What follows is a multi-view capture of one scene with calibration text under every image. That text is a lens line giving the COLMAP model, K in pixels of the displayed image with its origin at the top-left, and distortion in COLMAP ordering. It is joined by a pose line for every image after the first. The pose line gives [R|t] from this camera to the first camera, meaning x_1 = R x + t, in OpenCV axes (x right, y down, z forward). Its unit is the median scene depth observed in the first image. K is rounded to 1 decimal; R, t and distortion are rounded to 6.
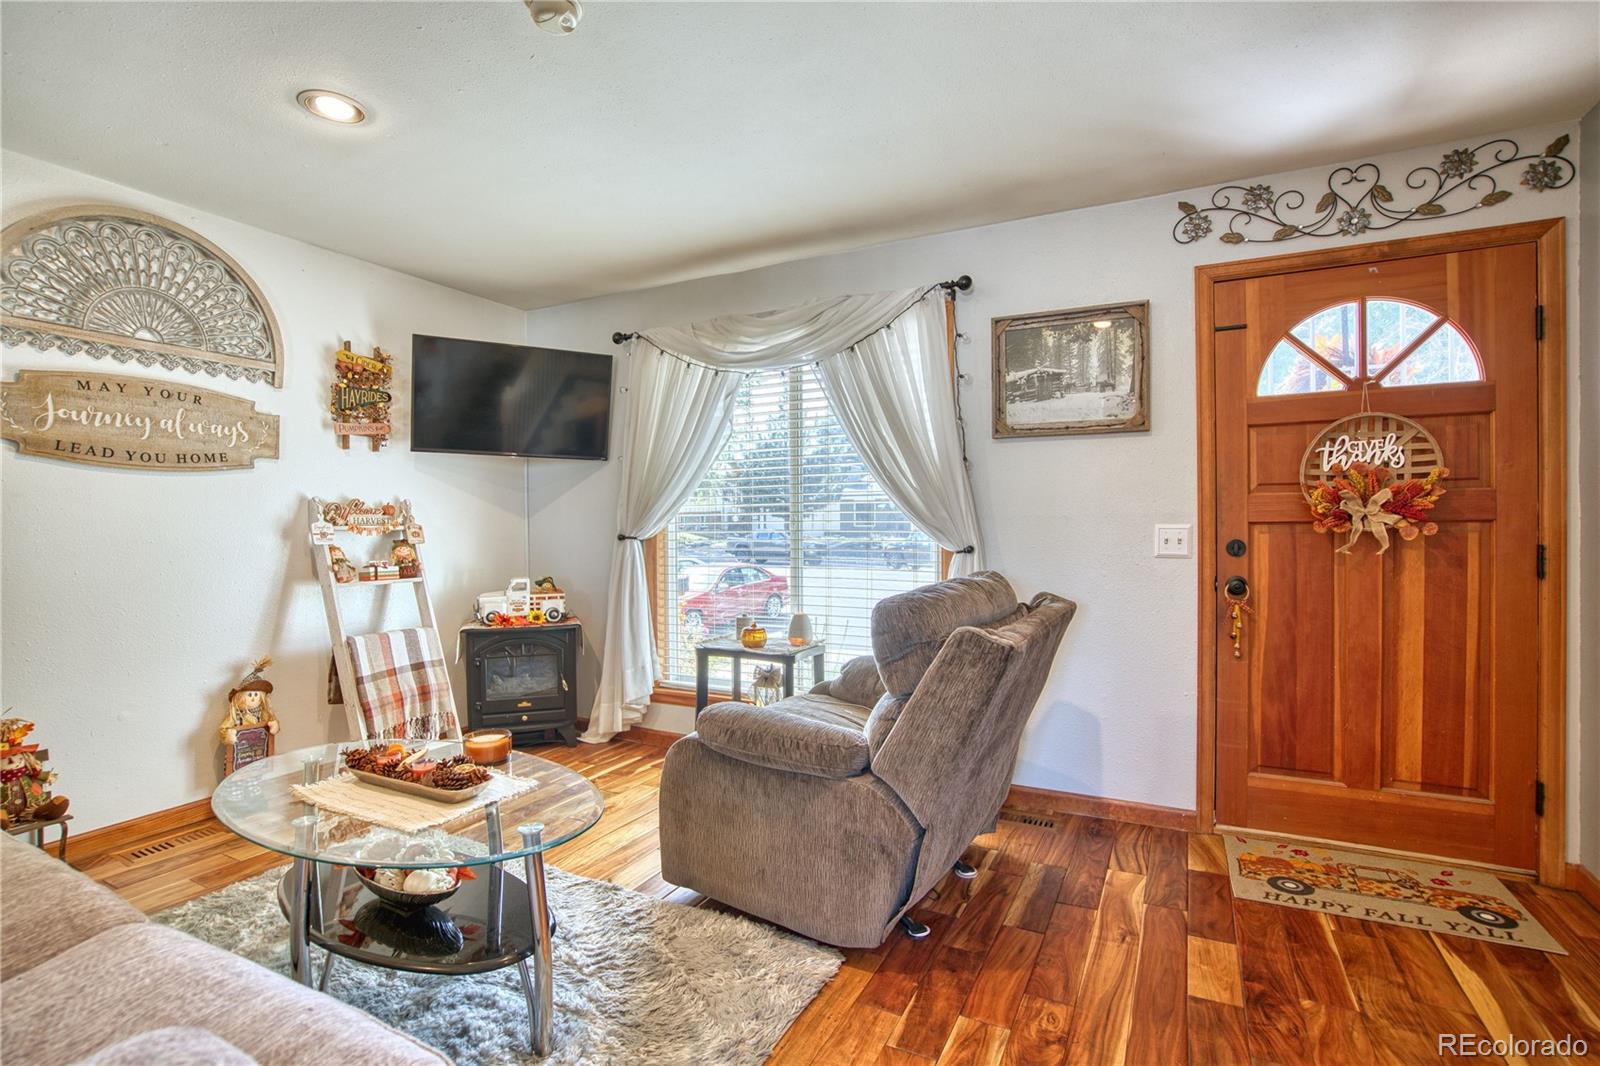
lens RADIAL K [[781.8, 0, 780.8], [0, 781.8, 529.5], [0, 0, 1]] dist [-0.070625, 0.047901]
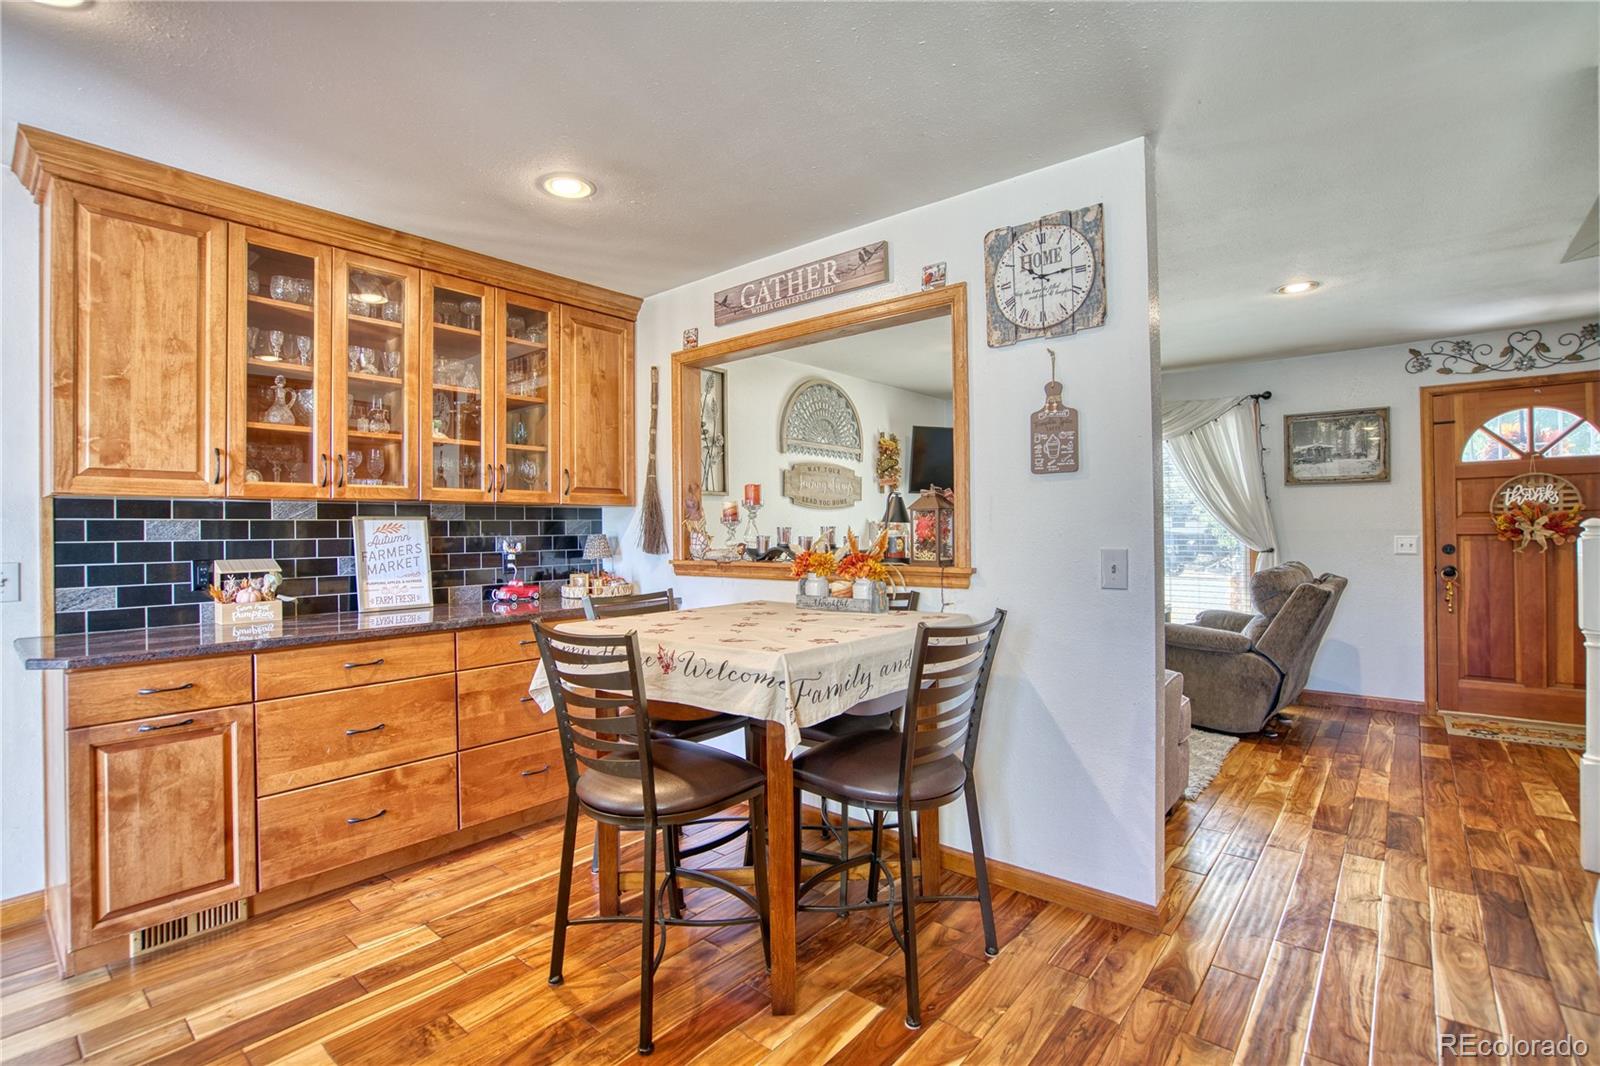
lens RADIAL K [[745.8, 0, 795.3], [0, 745.8, 527.7], [0, 0, 1]] dist [-0.061816, 0.028108]
pose [[0.976316, -0.004011, -0.216312, -0.508531], [0.001528, 0.999931, -0.011645, -0.008229], [0.216344, 0.011039, 0.976255, -0.938693]]
